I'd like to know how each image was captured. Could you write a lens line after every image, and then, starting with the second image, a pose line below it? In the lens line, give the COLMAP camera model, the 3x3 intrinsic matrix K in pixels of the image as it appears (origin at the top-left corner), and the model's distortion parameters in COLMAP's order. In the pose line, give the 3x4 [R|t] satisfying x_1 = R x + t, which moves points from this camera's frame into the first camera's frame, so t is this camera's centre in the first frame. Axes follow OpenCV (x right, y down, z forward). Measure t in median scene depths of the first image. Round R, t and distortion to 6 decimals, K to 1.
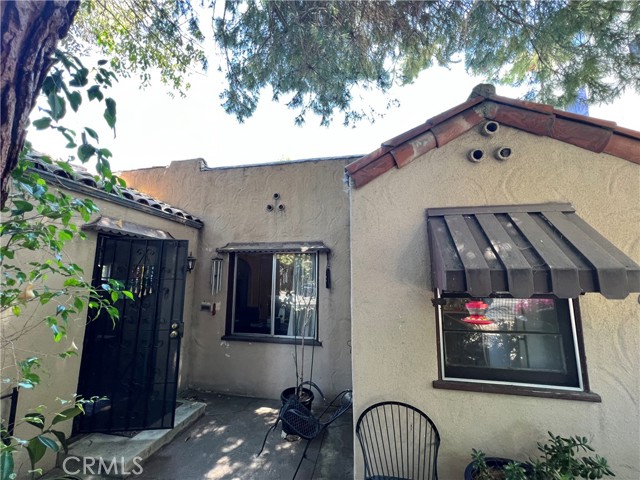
lens RADIAL K [[255.7, 0, 319.3], [0, 255.7, 240.4], [0, 0, 1]] dist [-0.001466, 0.000785]
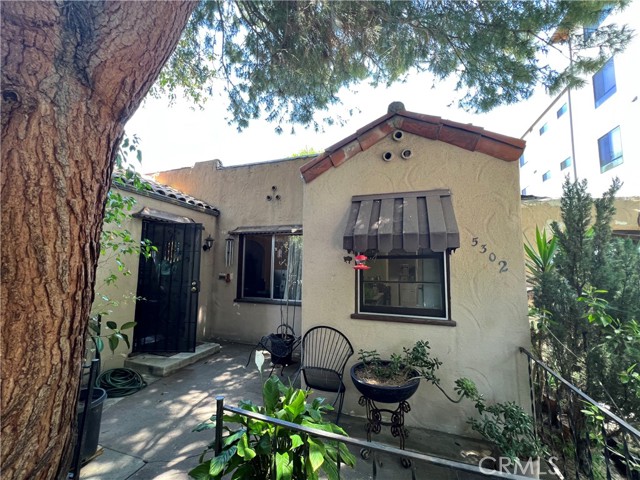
lens RADIAL K [[255.7, 0, 319.3], [0, 255.7, 241.3], [0, 0, 1]] dist [-0.001466, 0.000785]
pose [[0.992306, -0.006187, -0.123653, 0.304005], [0.012007, 0.998852, 0.046377, 0.041591], [0.123224, -0.047505, 0.991241, -0.314184]]
